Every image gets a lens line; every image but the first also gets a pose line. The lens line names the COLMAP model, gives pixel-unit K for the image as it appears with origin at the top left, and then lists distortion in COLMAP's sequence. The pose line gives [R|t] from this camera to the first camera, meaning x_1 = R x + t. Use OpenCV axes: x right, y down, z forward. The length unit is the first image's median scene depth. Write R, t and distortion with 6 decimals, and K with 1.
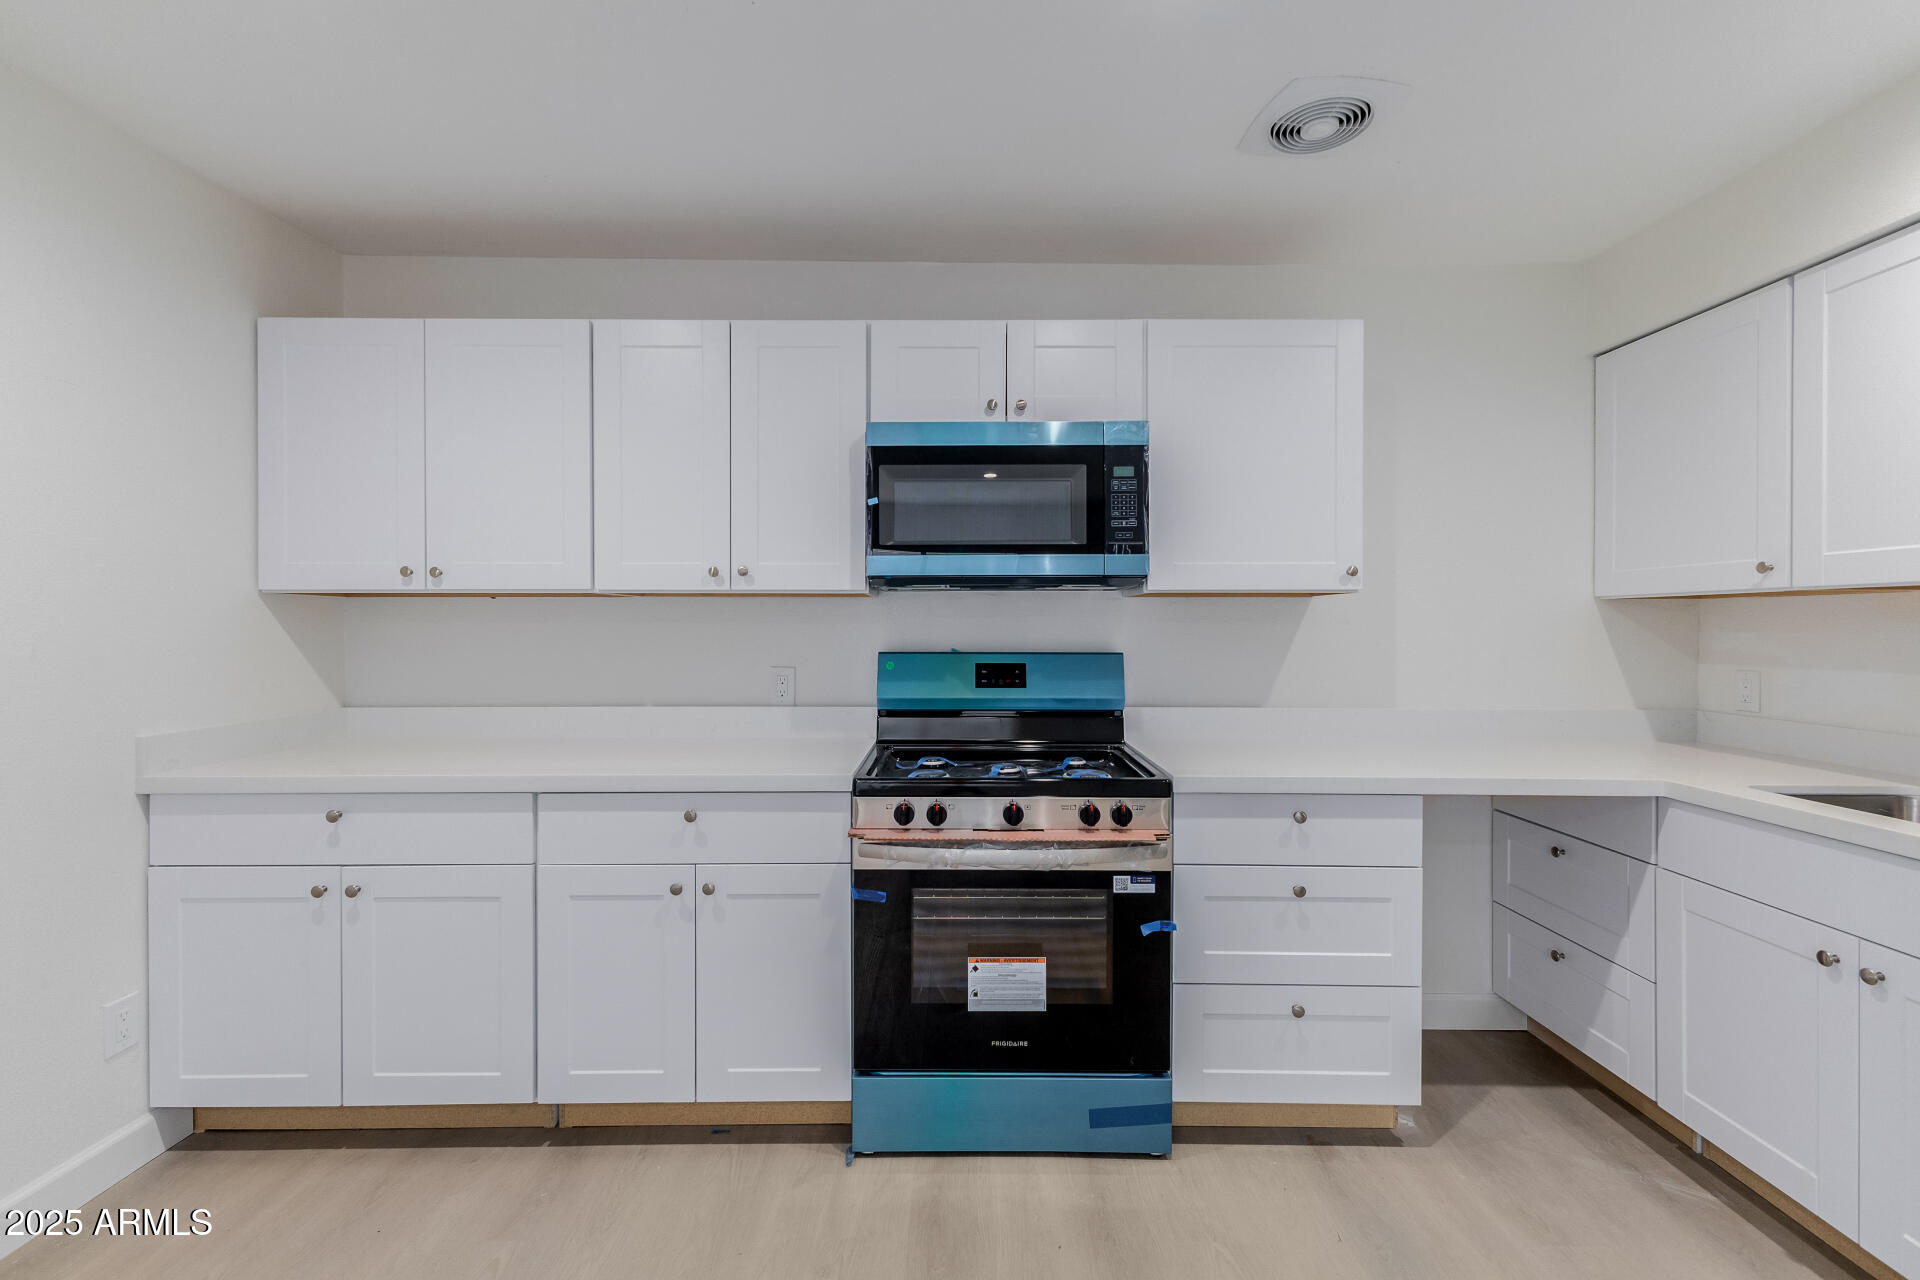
lens RADIAL K [[829.6, 0, 969.8], [0, 829.6, 629.8], [0, 0, 1]] dist [0.005736, 0.000561]
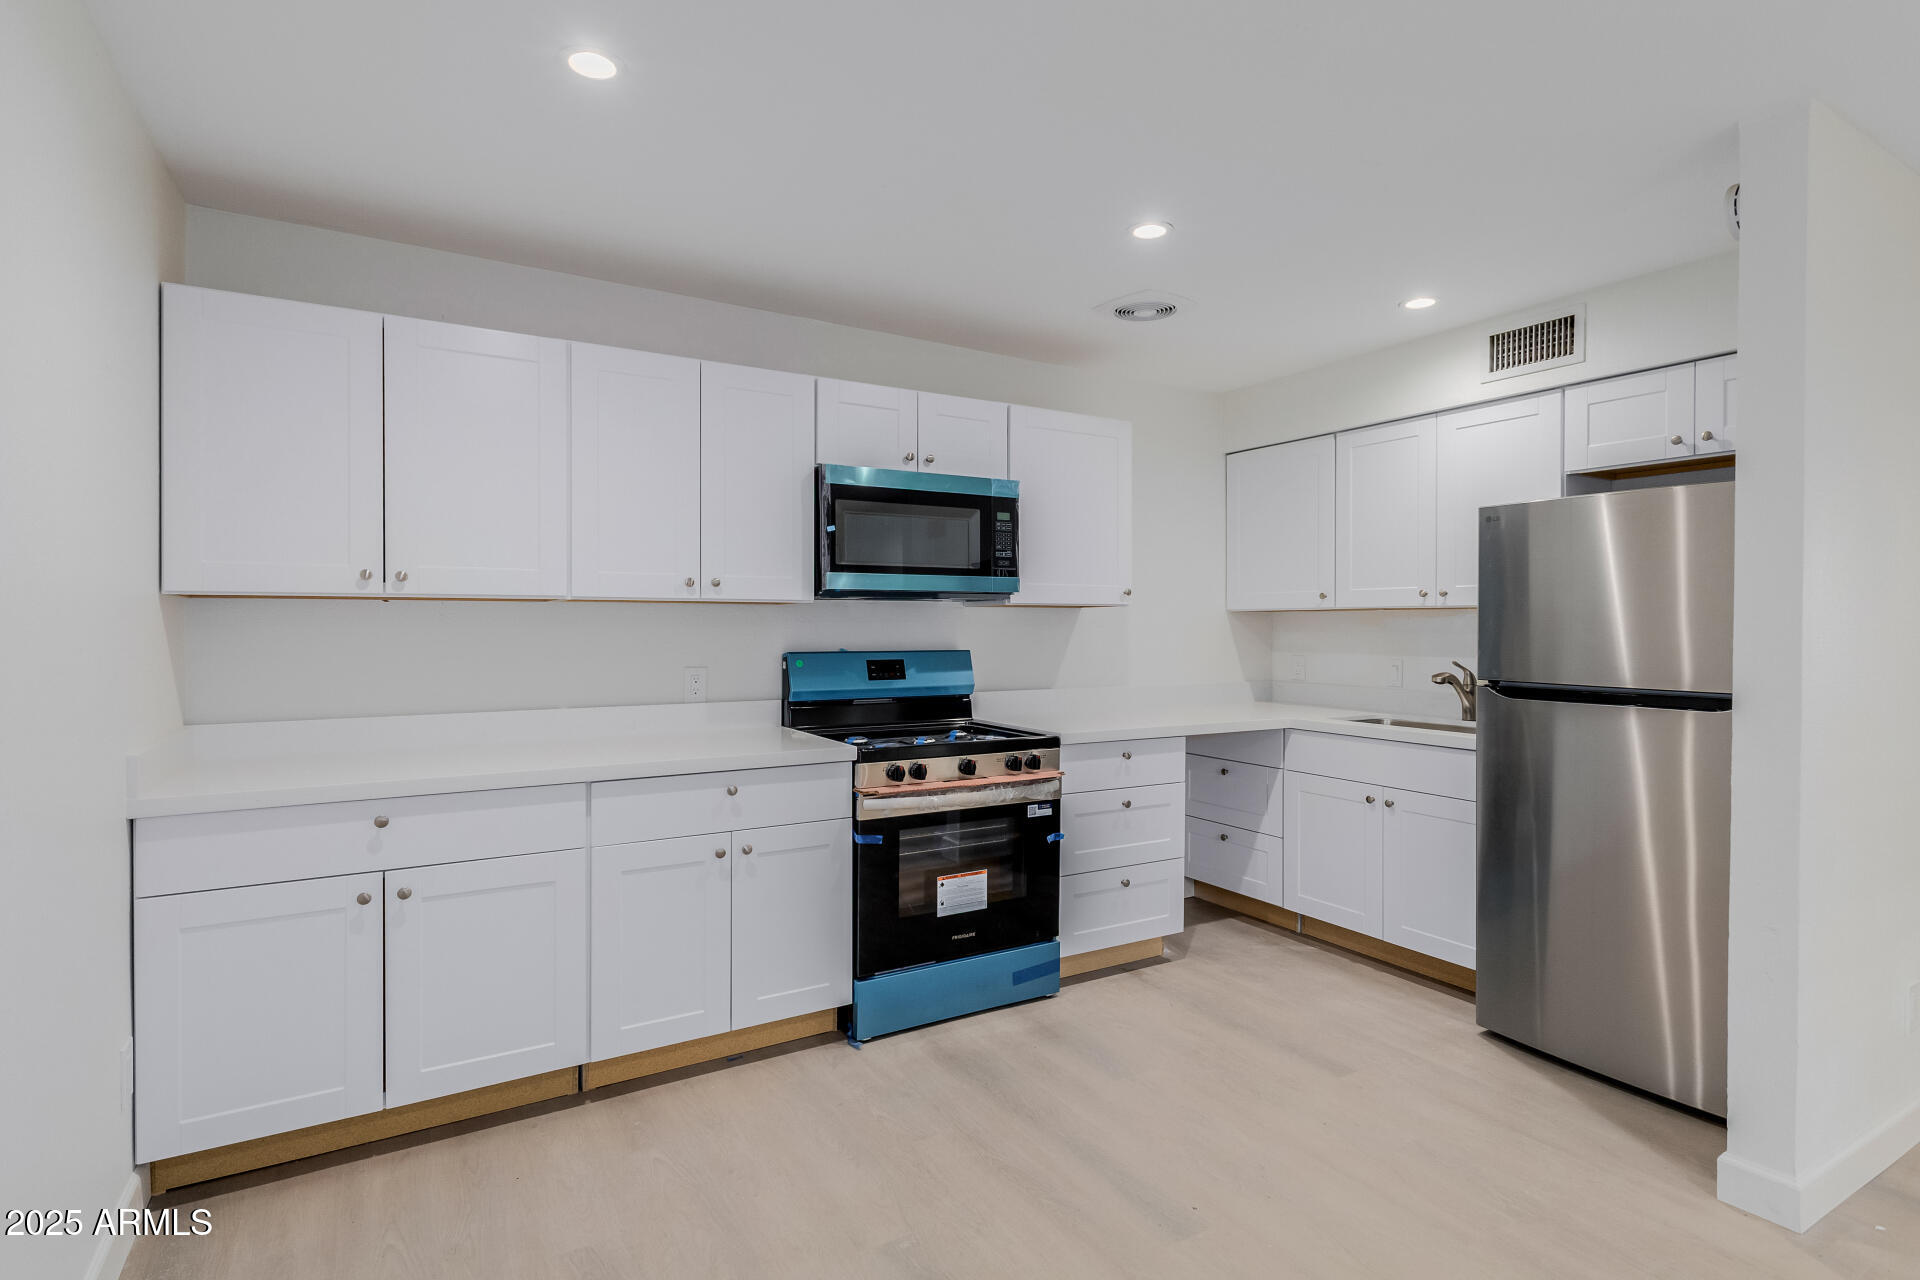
lens RADIAL K [[923.4, 0, 945.3], [0, 923.4, 634.5], [0, 0, 1]] dist [-0.011168, 0.001525]
pose [[0.867038, -0.004747, 0.498219, -0.714721], [0.003259, 0.999987, 0.003855, -0.003302], [-0.498231, -0.001718, 0.867043, -0.291948]]
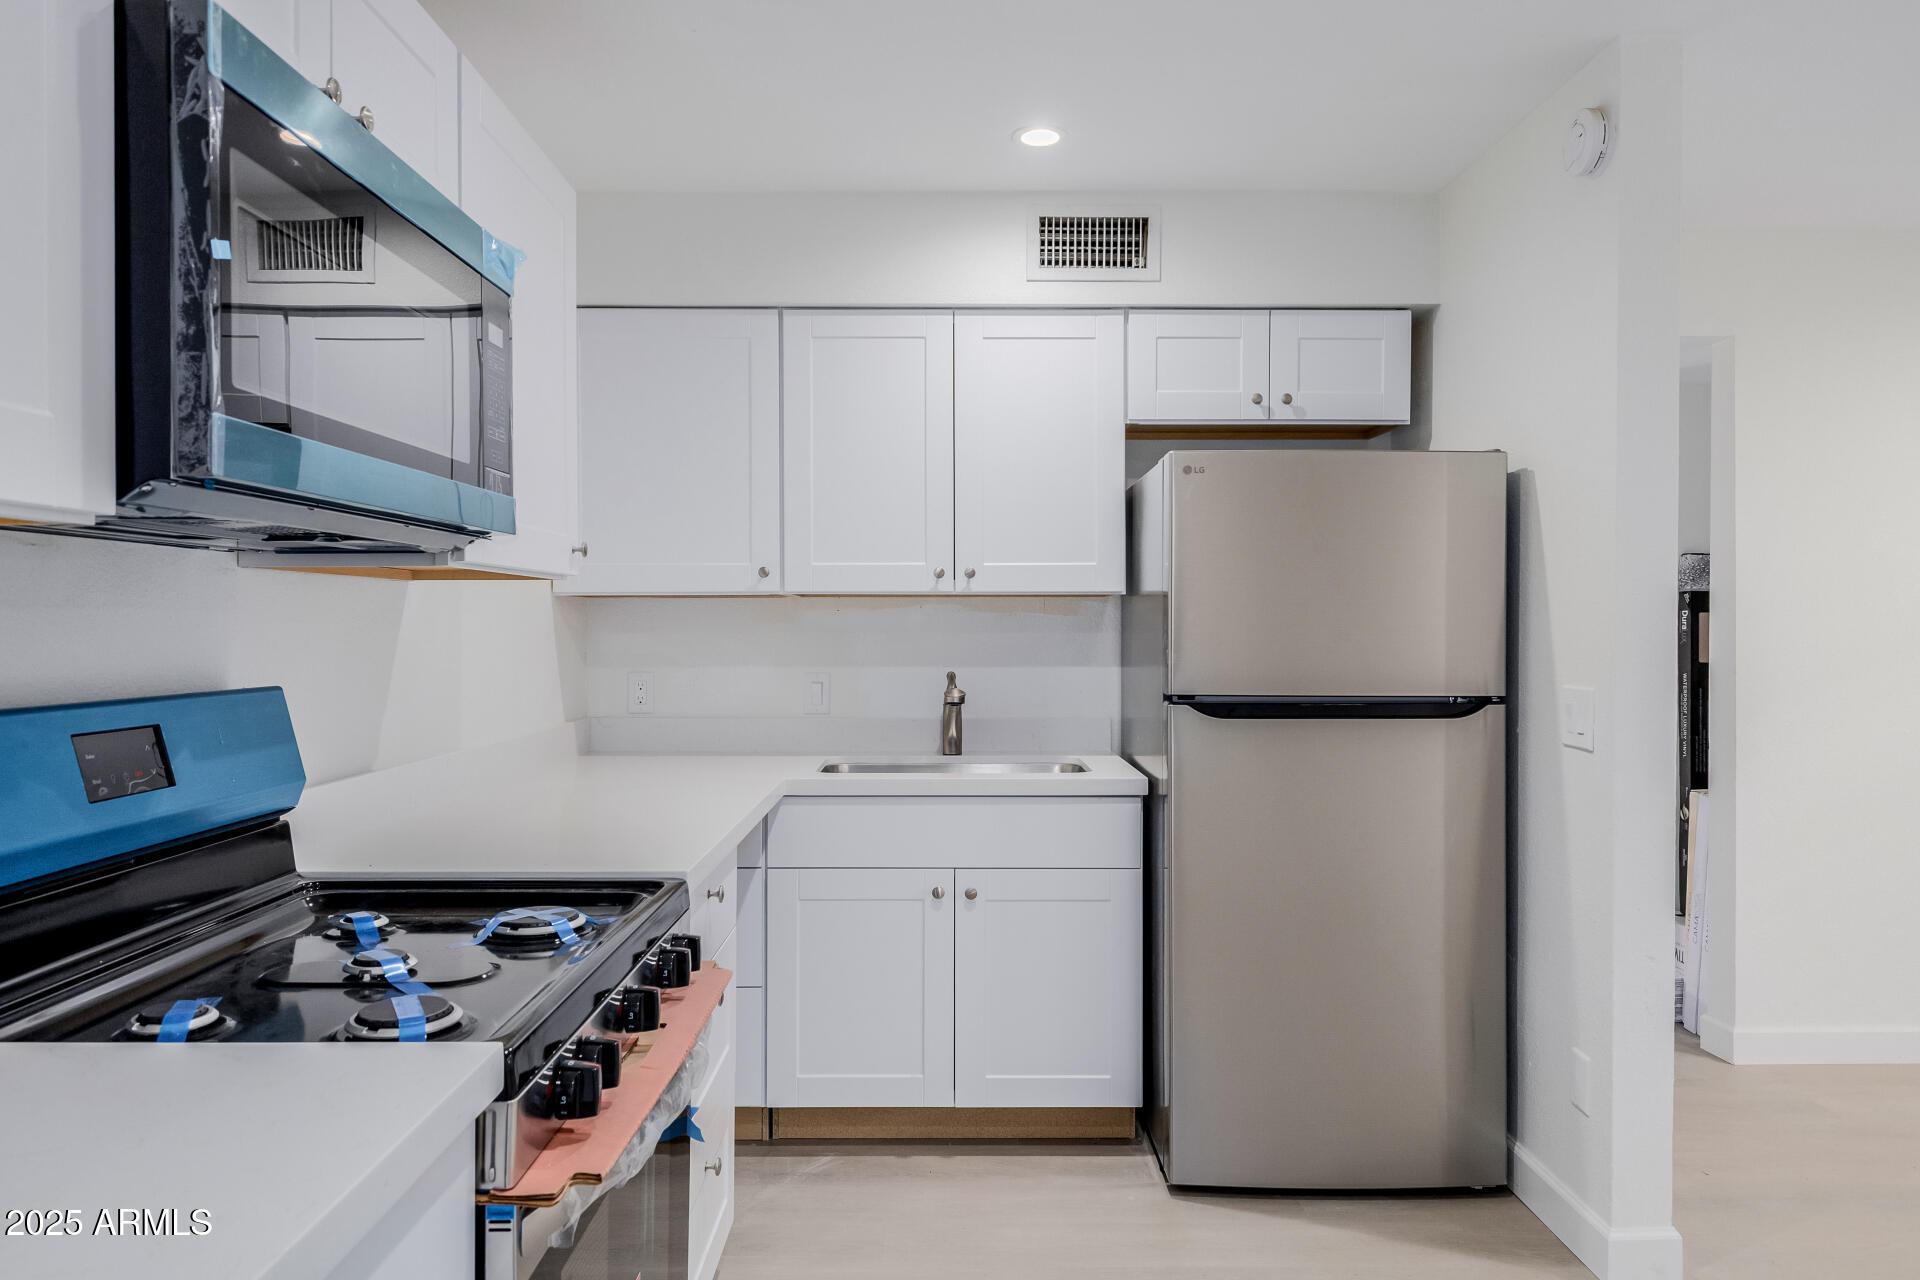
lens RADIAL K [[1297.7, 0, 937.8], [0, 1297.7, 625.2], [0, 0, 1]] dist [0.019663, -0.001886]
pose [[0.005004, -0.003049, 0.999983, -0.721892], [0.010553, 0.999940, 0.002996, -0.009047], [-0.999932, 0.010538, 0.005036, 0.775171]]
